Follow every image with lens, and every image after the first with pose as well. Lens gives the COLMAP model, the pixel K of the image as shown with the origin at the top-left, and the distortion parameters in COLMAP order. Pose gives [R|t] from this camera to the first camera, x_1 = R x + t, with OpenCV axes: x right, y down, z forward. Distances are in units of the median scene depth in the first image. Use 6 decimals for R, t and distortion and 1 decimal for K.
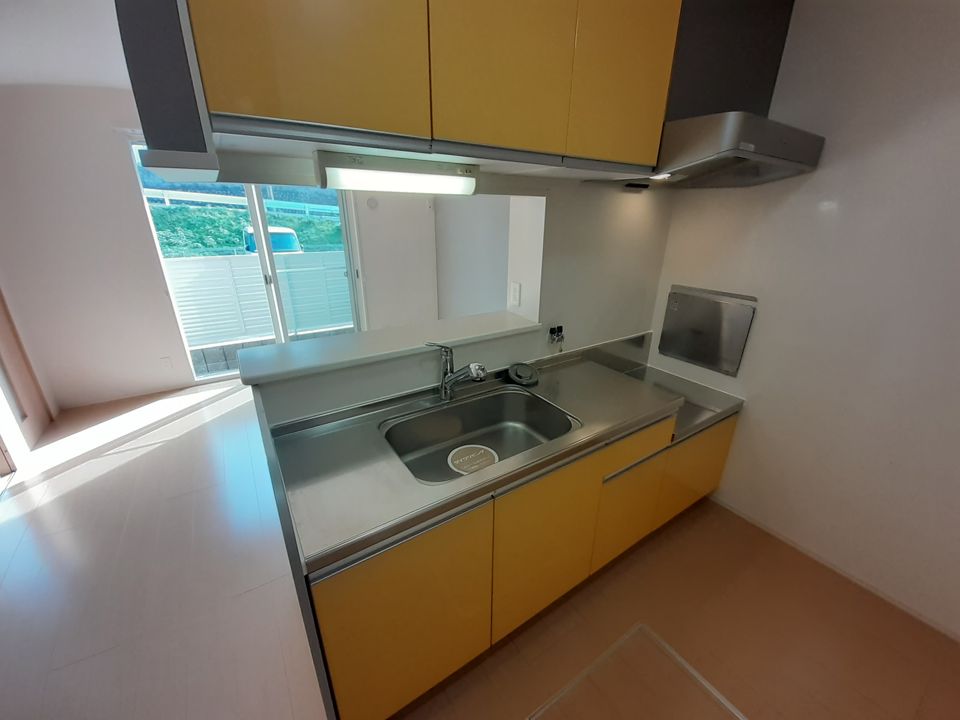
lens RADIAL K [[379.9, 0, 485.4], [0, 379.9, 362.3], [0, 0, 1]] dist [0.001740, -0.009461]
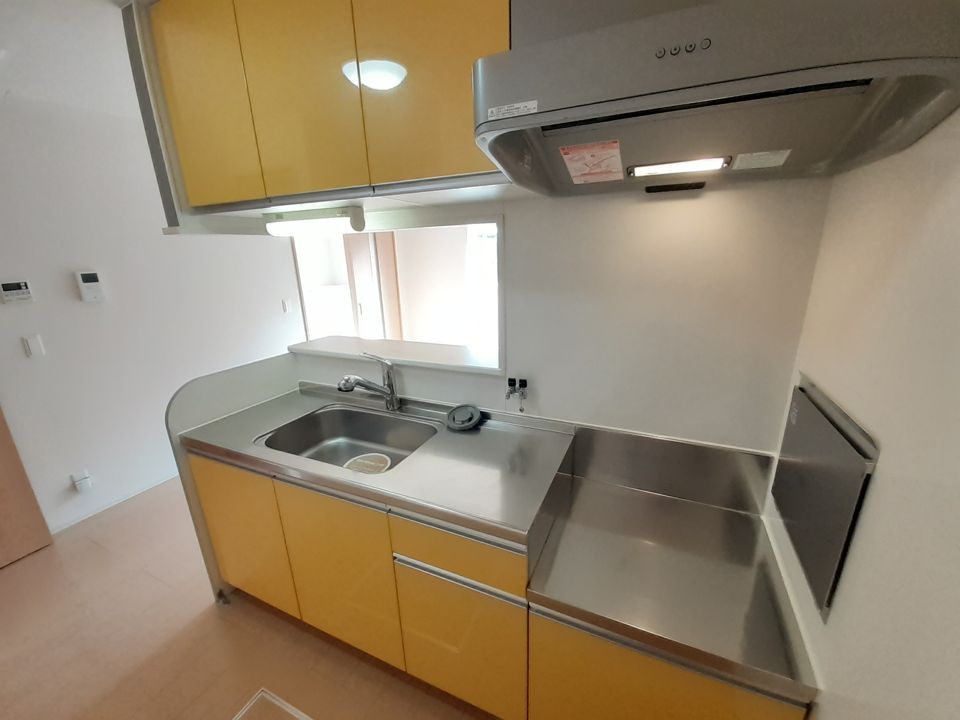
lens RADIAL K [[383.7, 0, 483.3], [0, 383.7, 356.8], [0, 0, 1]] dist [0.000655, 0.000001]
pose [[0.538649, 0.220363, -0.813202, 0.869581], [-0.271683, 0.959062, 0.079931, -0.199977], [0.797525, 0.177878, 0.576466, 0.516617]]
